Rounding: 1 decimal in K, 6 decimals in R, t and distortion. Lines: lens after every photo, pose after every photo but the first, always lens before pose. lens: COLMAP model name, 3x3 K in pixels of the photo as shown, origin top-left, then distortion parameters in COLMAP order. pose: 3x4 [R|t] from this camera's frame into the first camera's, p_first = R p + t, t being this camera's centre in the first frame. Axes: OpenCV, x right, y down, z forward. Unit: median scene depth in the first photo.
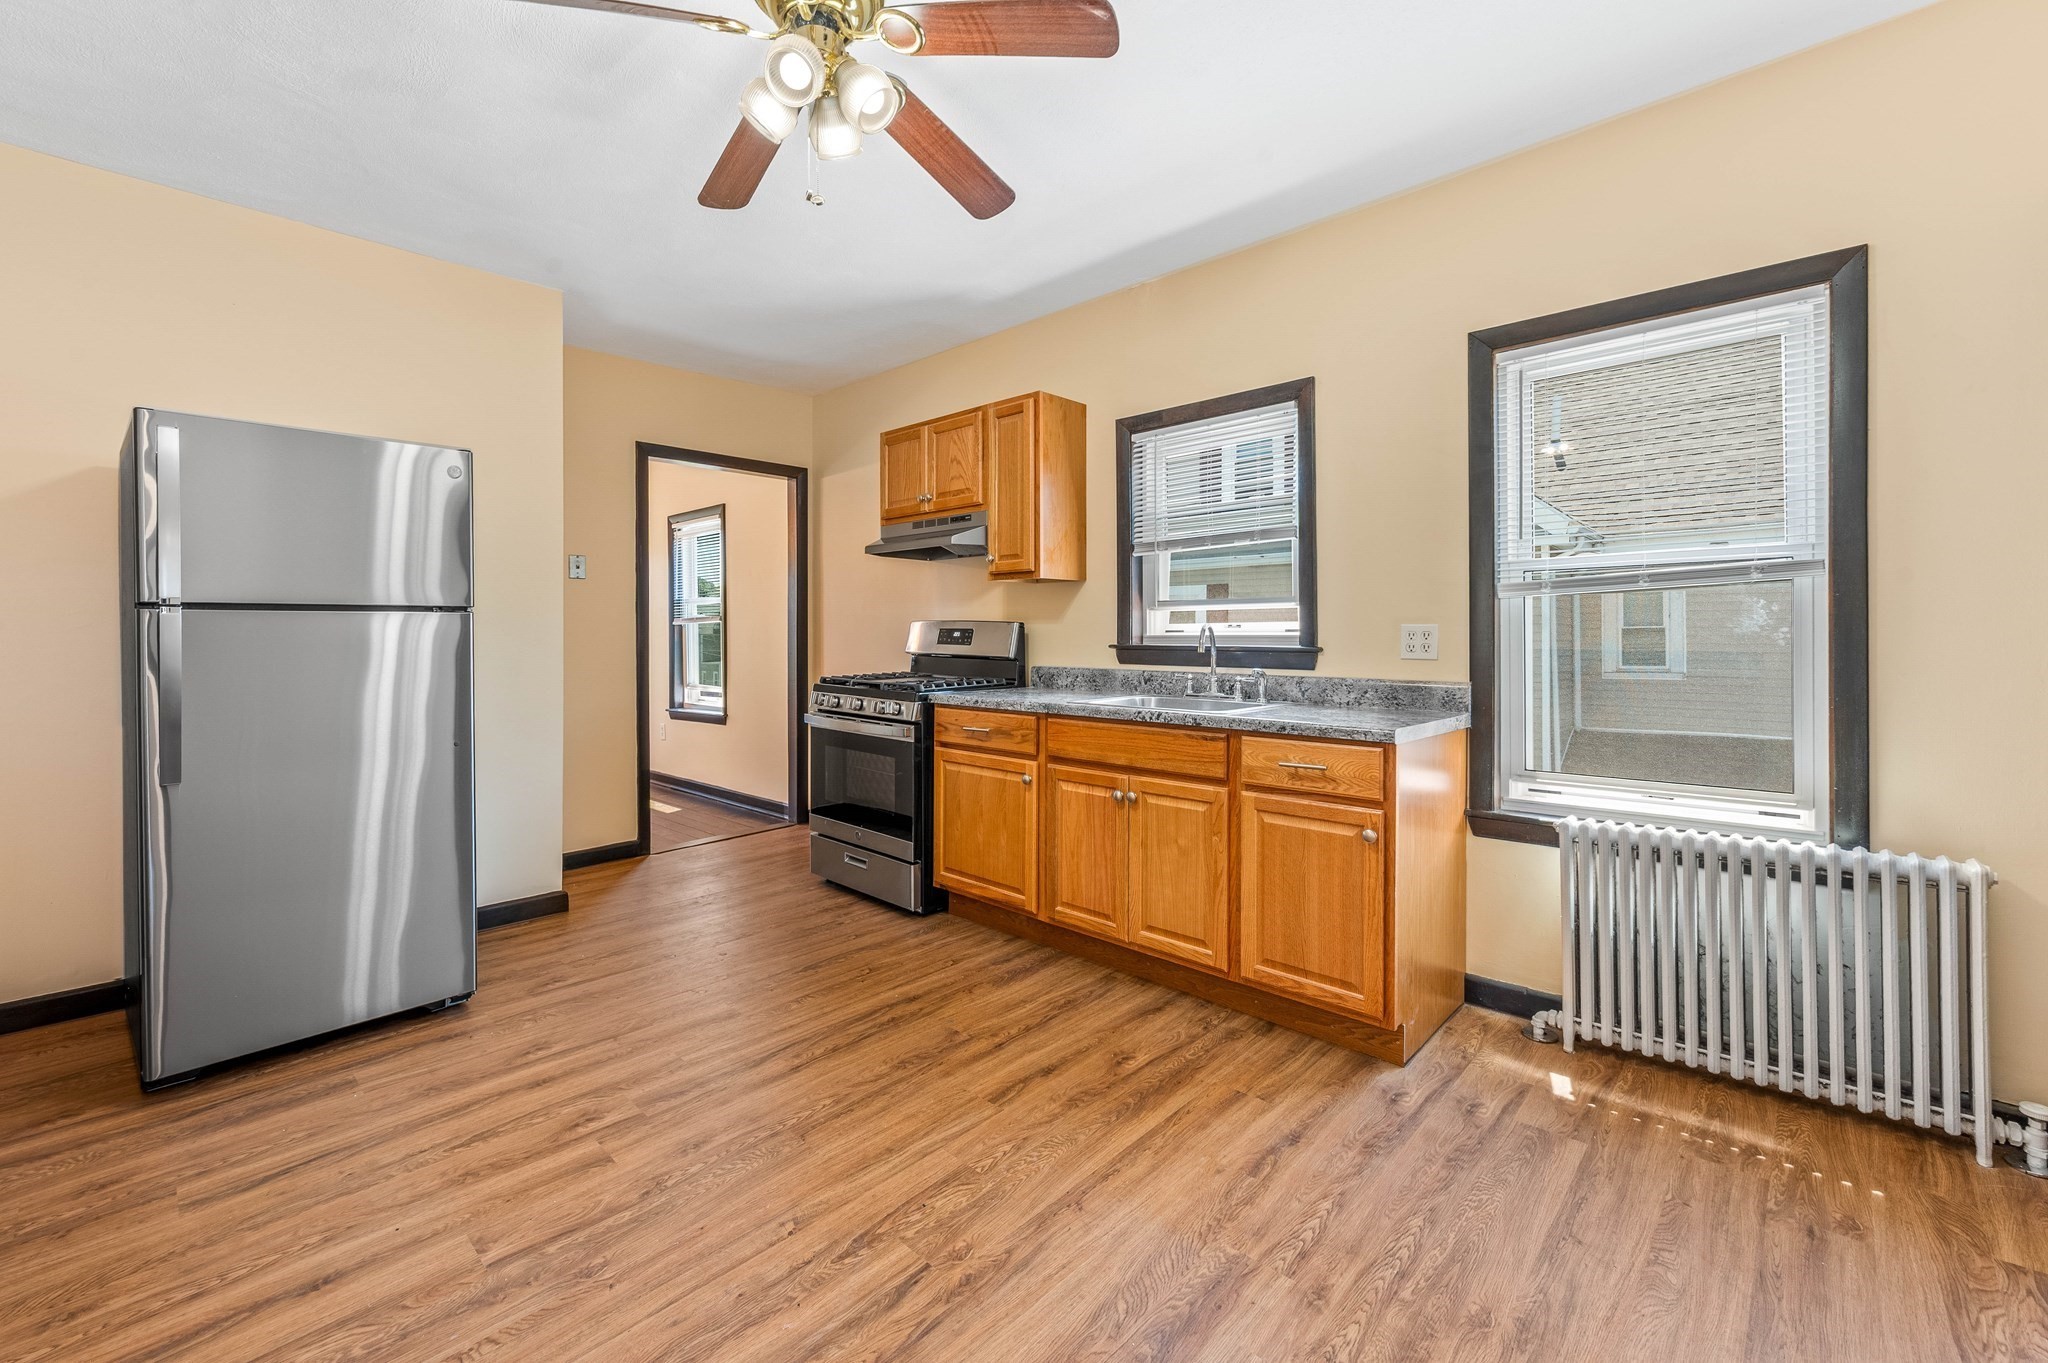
lens RADIAL K [[832.0, 0, 1031.8], [0, 832.0, 635.9], [0, 0, 1]] dist [-0.002931, -0.000172]
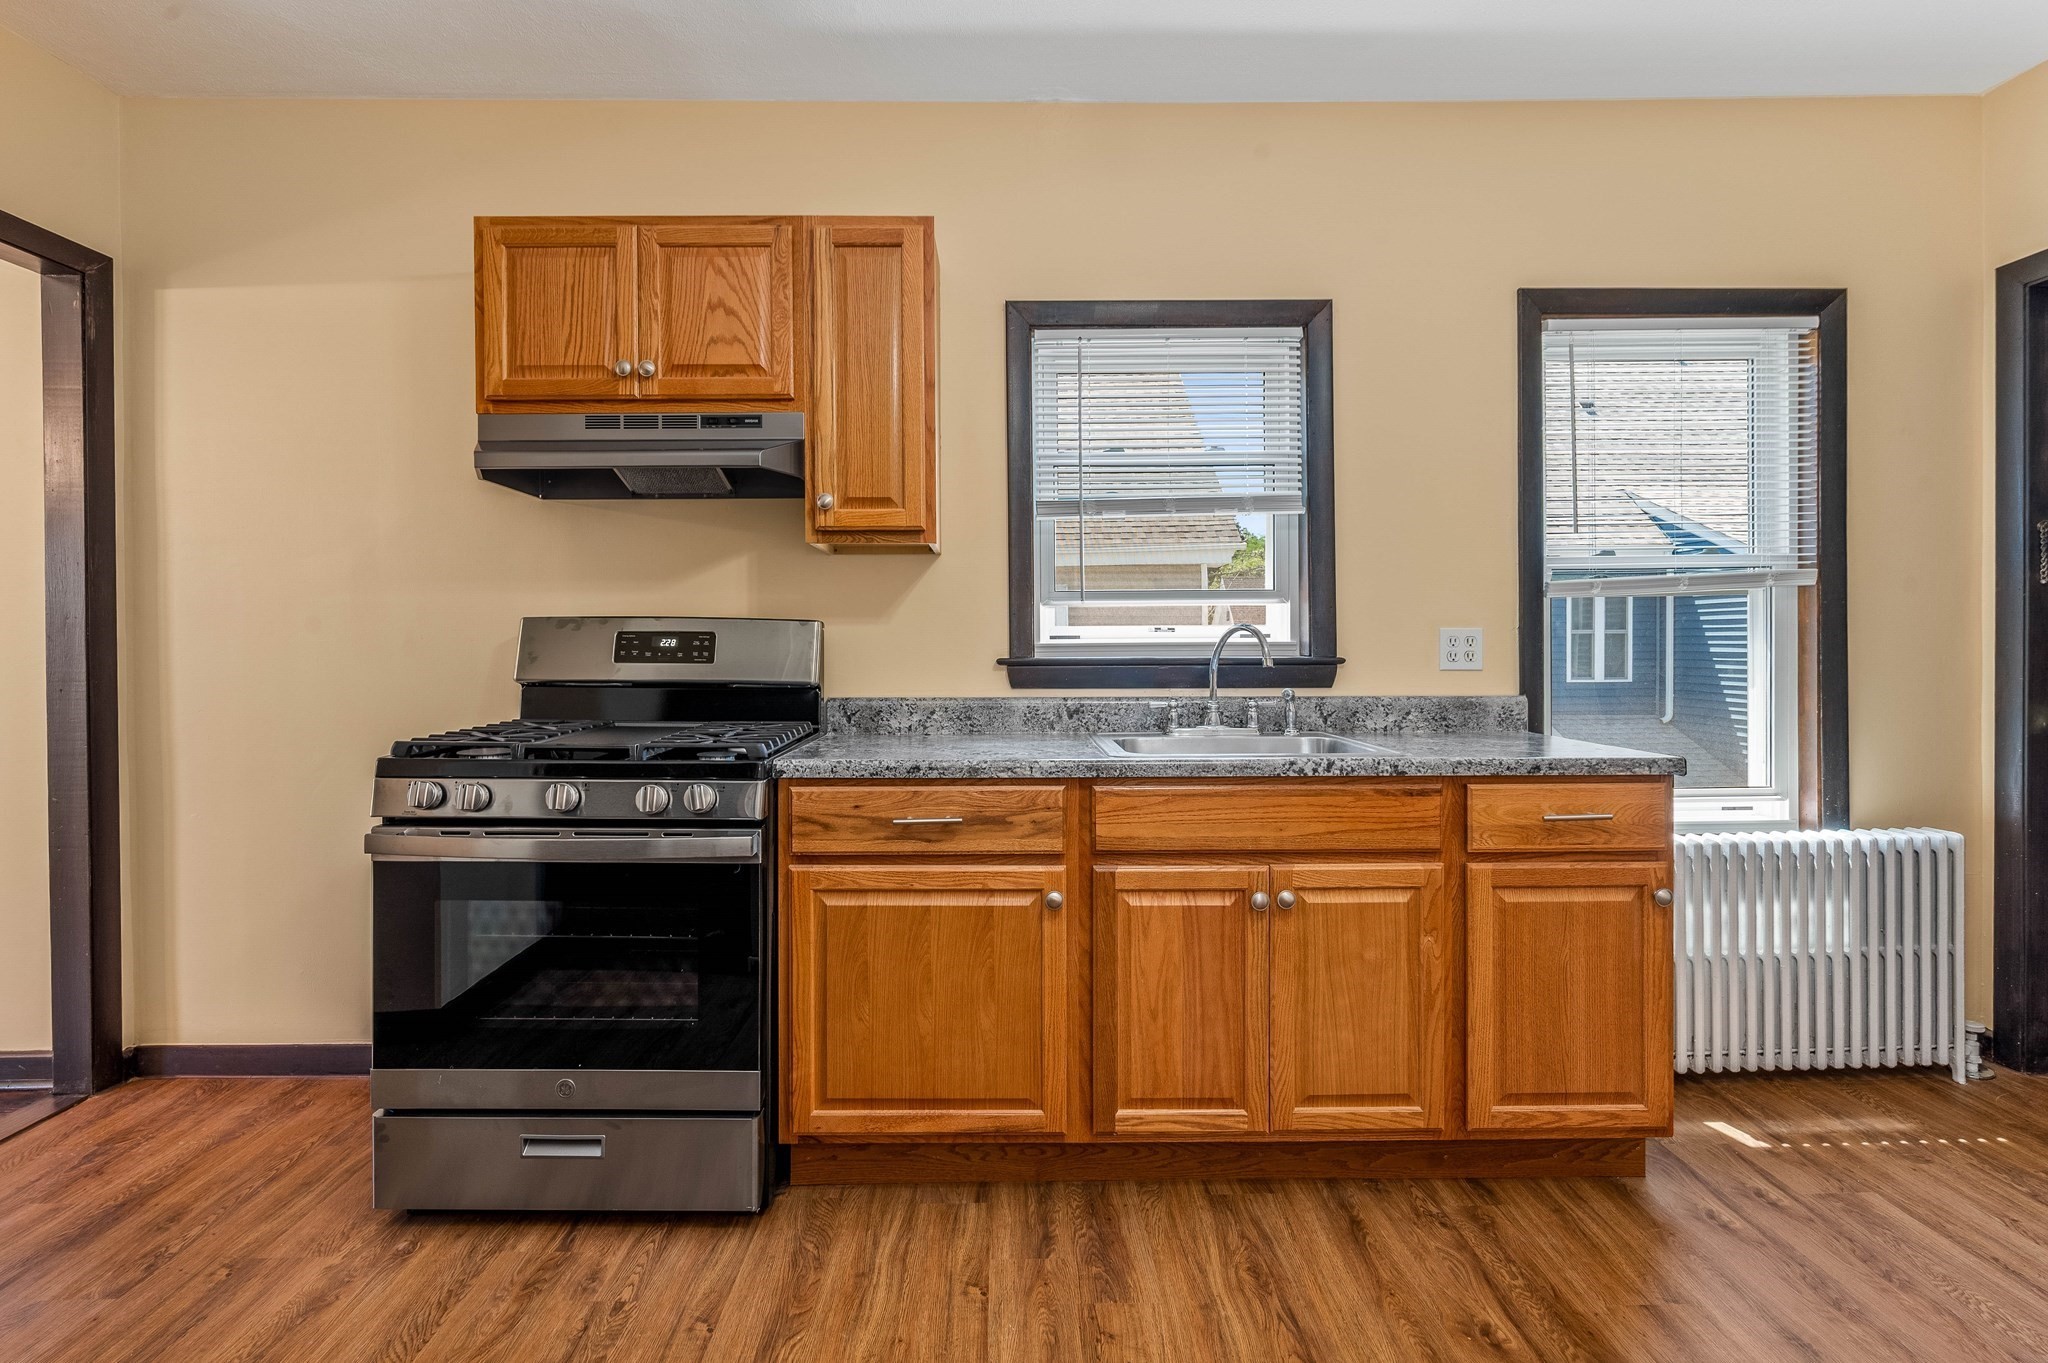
lens RADIAL K [[969.3, 0, 996.6], [0, 969.3, 651.1], [0, 0, 1]] dist [-0.004179, 0.001263]
pose [[0.729324, -0.005448, 0.684146, -0.535307], [0.005511, 0.999983, 0.002089, 0.004759], [-0.684146, 0.002247, 0.729342, 0.618079]]
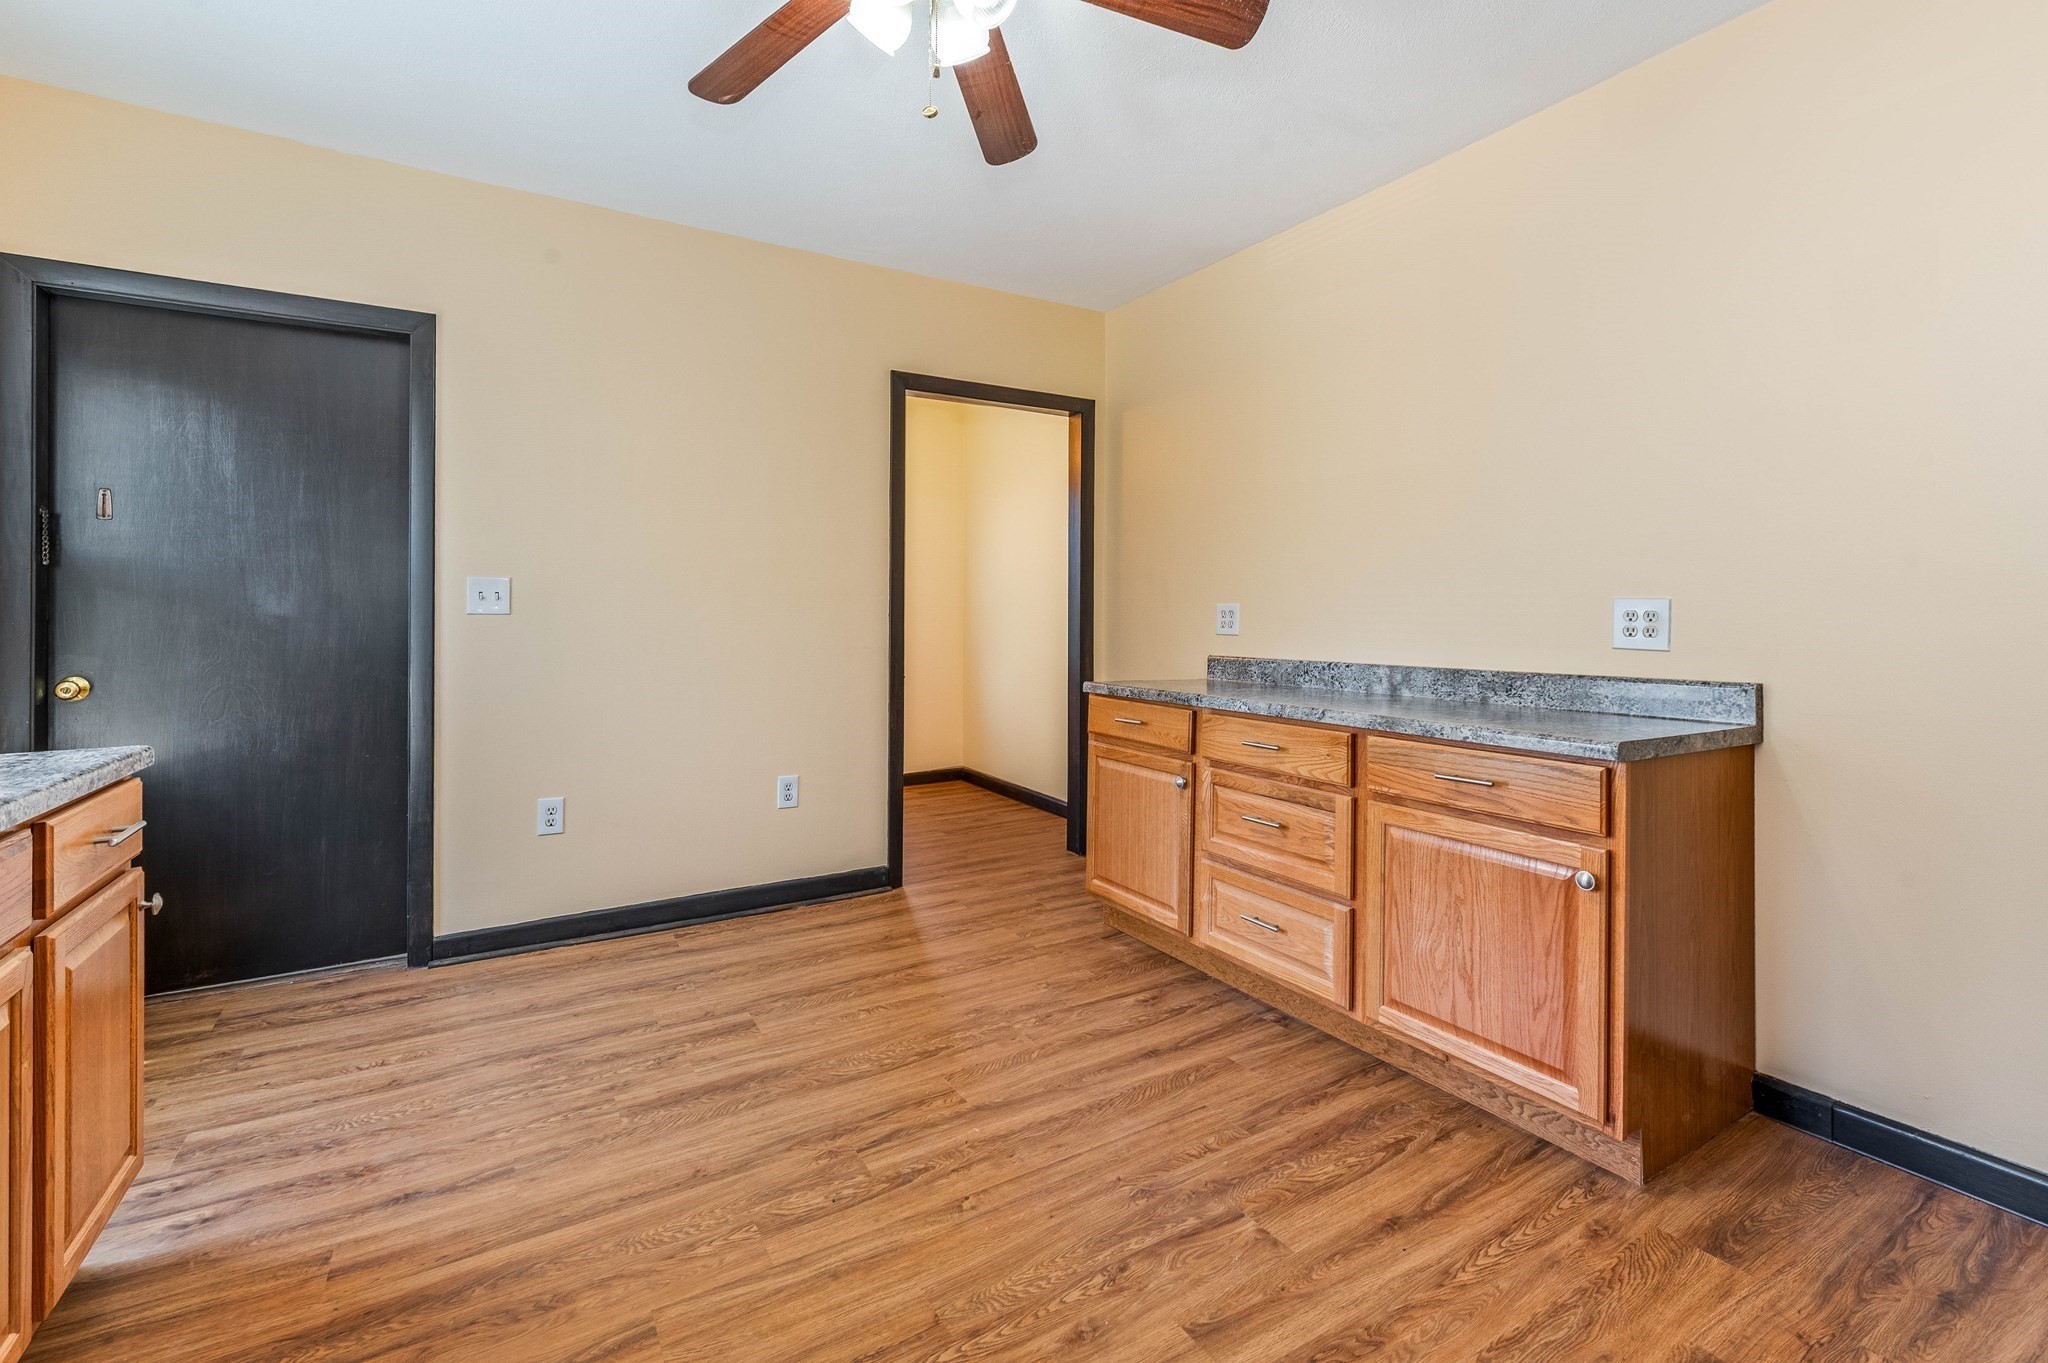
lens RADIAL K [[908.2, 0, 1039.5], [0, 908.2, 609.4], [0, 0, 1]] dist [0.003664, -0.000257]
pose [[-0.963327, 0.003554, 0.268308, -0.408826], [0.002347, 0.999986, -0.004819, 0.001880], [-0.268321, -0.004013, -0.963321, 1.237399]]
